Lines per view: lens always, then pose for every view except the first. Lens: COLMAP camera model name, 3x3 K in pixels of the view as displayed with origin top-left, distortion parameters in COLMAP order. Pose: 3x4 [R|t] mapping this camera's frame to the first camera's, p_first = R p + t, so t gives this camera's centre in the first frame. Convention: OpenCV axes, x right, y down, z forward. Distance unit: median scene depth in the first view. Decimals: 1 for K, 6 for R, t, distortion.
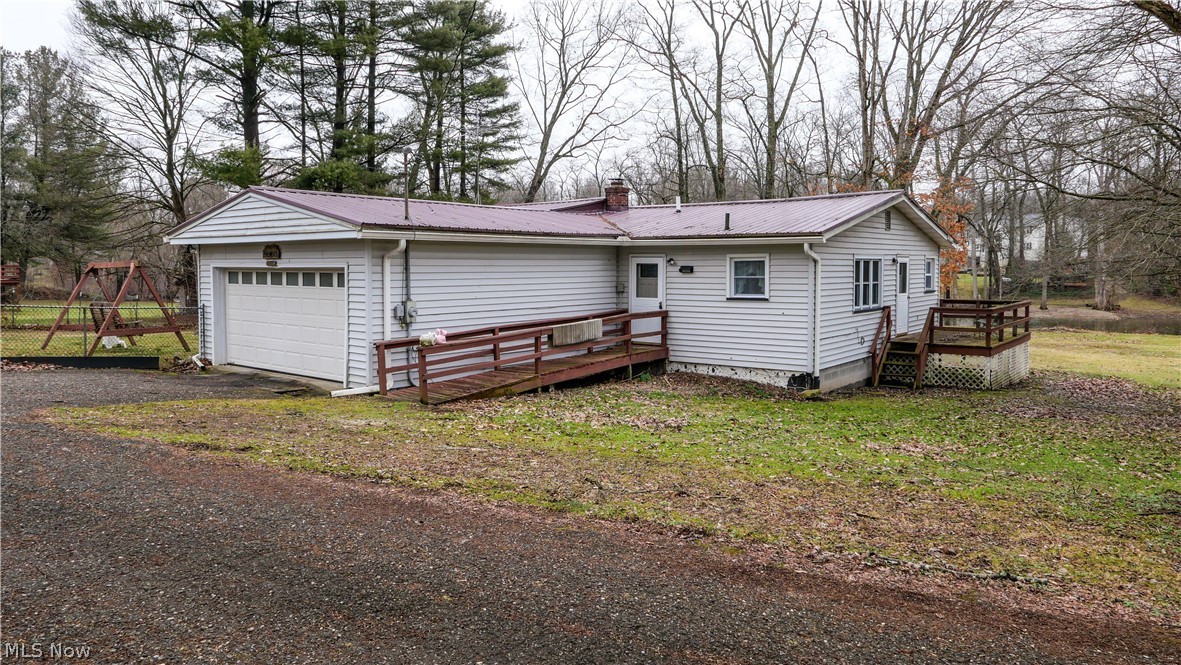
lens RADIAL K [[824.5, 0, 591.3], [0, 824.5, 307.1], [0, 0, 1]] dist [-0.064449, 0.001740]
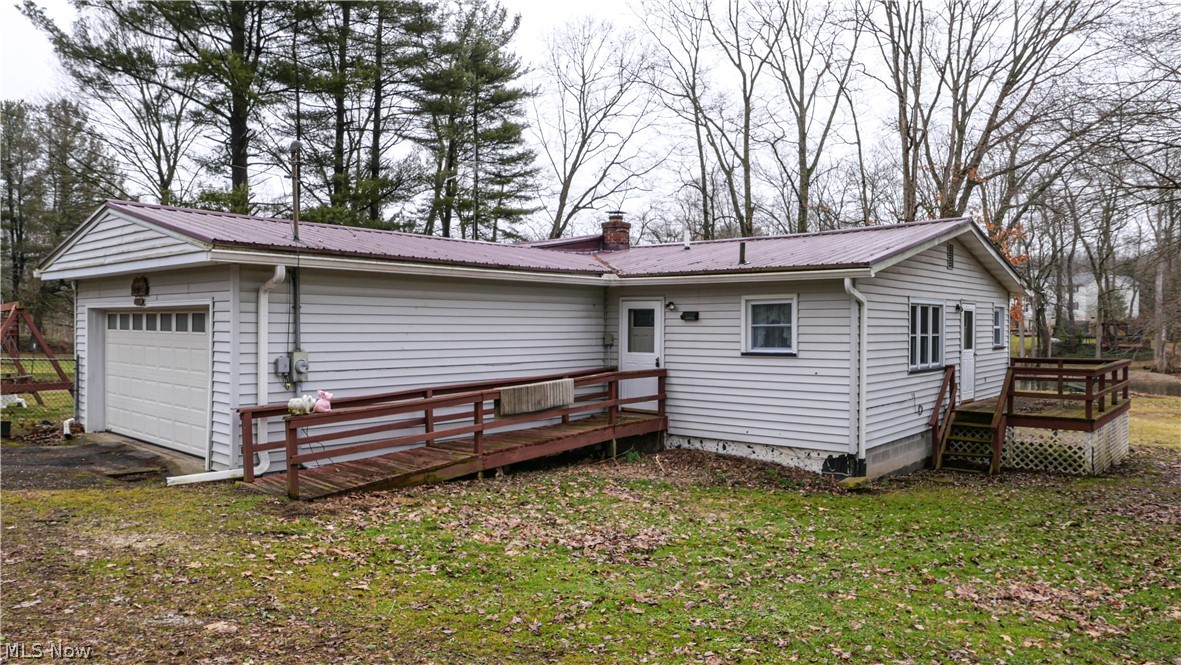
lens RADIAL K [[804.2, 0, 590.5], [0, 804.2, 332.5], [0, 0, 1]] dist [-0.055089, 0.000357]
pose [[0.998912, 0.005768, -0.046273, 0.053268], [-0.007759, 0.999046, -0.042968, 0.002955], [0.045981, 0.043280, 0.998004, 0.225832]]
